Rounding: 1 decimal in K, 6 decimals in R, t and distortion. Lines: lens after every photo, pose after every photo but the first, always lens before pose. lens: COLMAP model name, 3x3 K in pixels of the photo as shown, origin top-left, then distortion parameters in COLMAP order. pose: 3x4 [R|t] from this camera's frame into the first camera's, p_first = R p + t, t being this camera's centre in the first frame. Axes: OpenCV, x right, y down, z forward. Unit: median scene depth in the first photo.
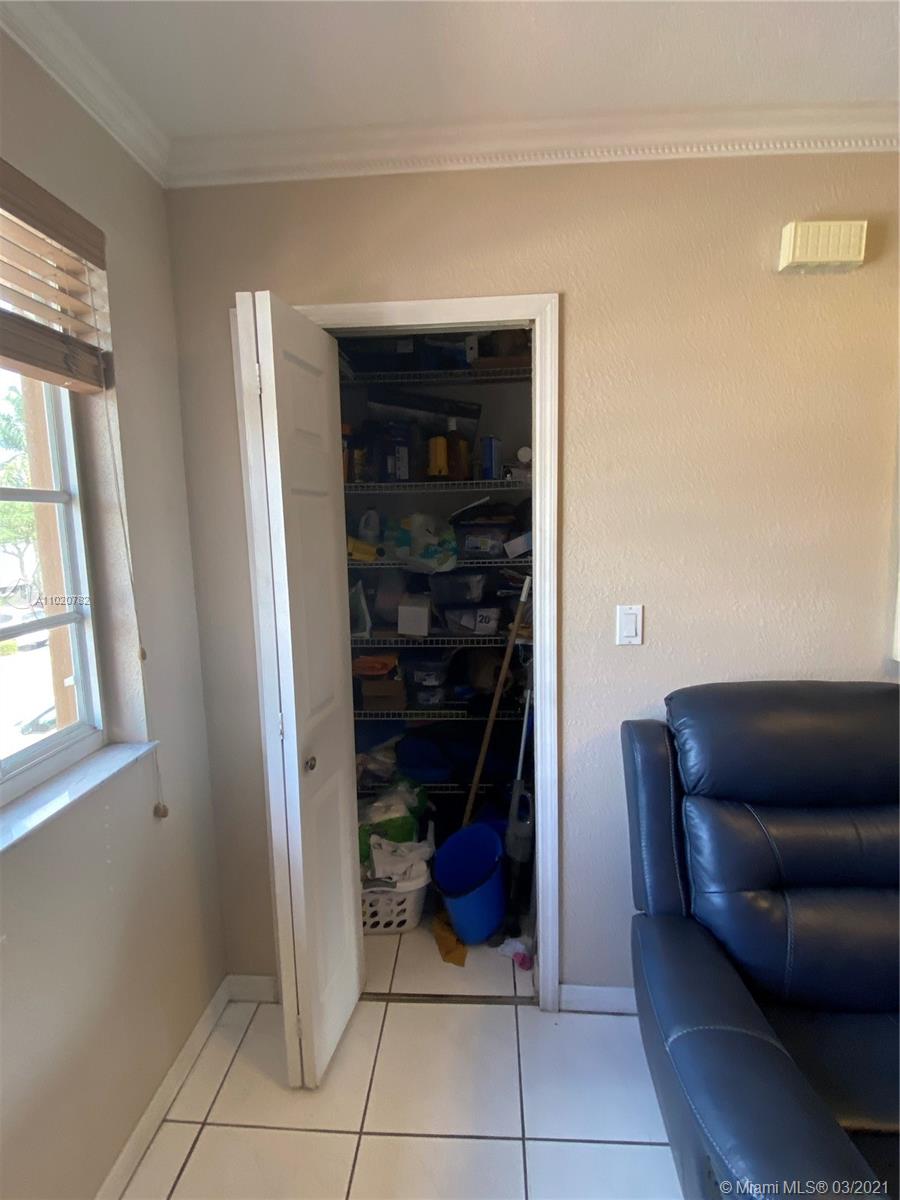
lens RADIAL K [[576.5, 0, 452.4], [0, 576.5, 593.6], [0, 0, 1]] dist [0.002824, -0.008618]
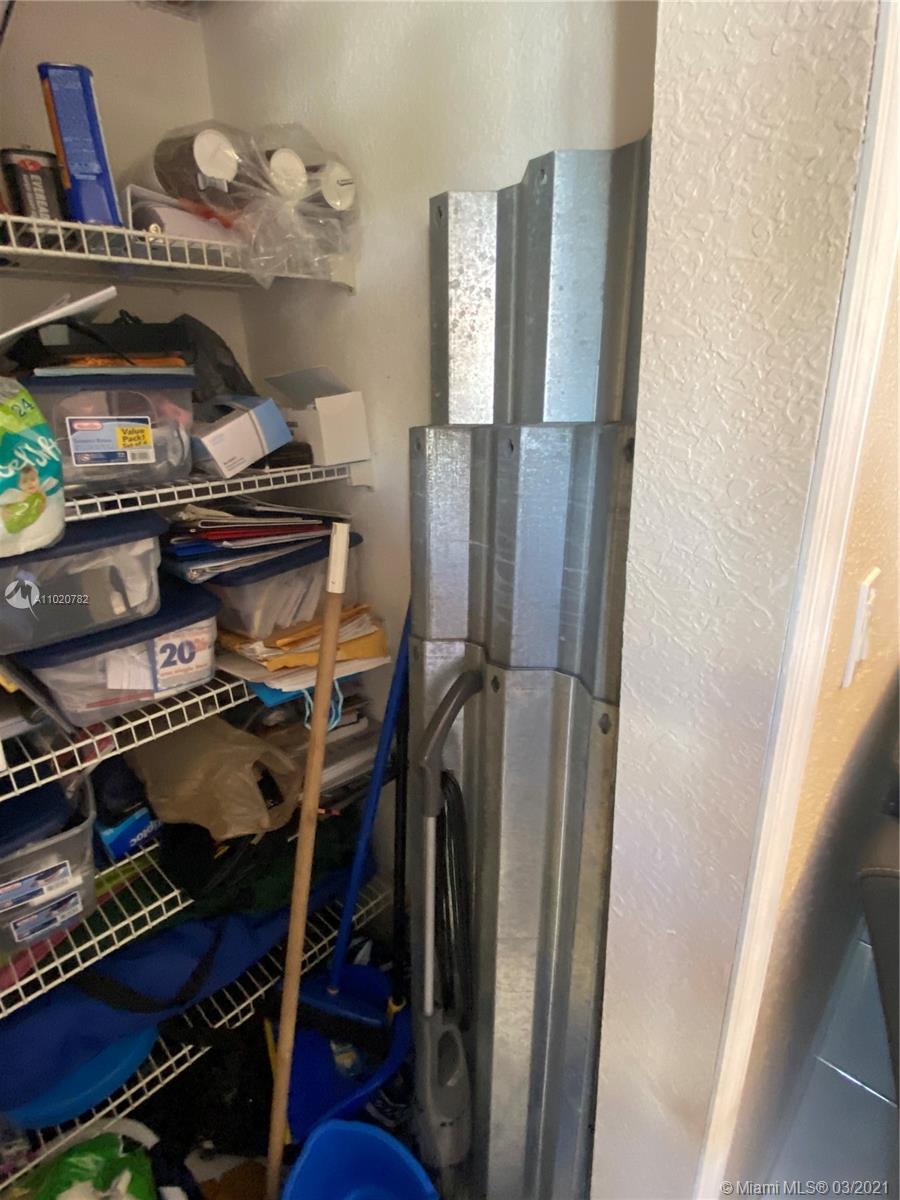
lens RADIAL K [[576.5, 0, 455.8], [0, 576.5, 597.4], [0, 0, 1]] dist [0.002824, -0.008618]
pose [[0.648780, -0.255047, 0.716963, -0.085749], [0.119243, 0.964596, 0.235236, -0.056633], [-0.751575, -0.067124, 0.656223, 0.647121]]
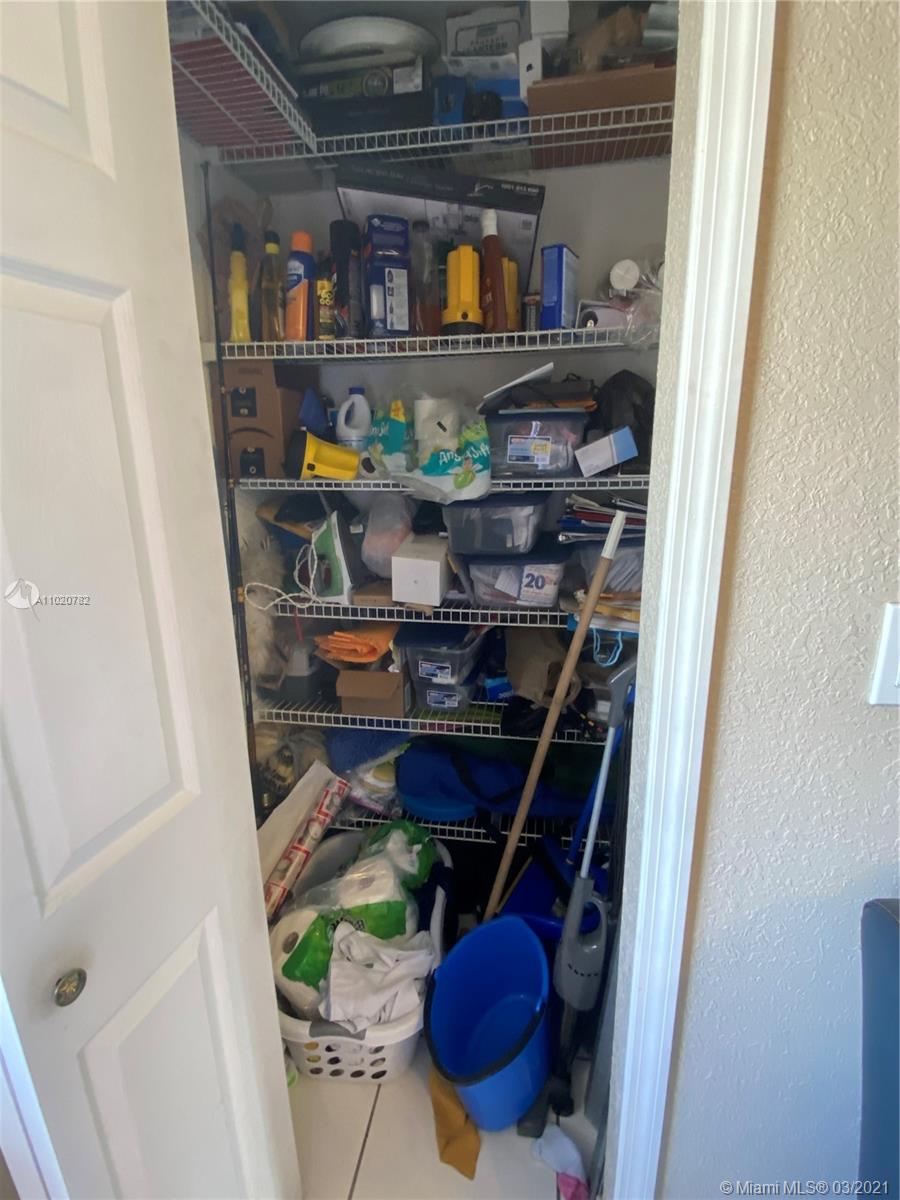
lens RADIAL K [[576.5, 0, 451.0], [0, 576.5, 608.4], [0, 0, 1]] dist [0.002824, -0.008618]
pose [[0.994618, 0.032940, -0.098233, 0.029101], [-0.017527, 0.987943, 0.153822, -0.018737], [0.102116, -0.151272, 0.983203, 0.412235]]
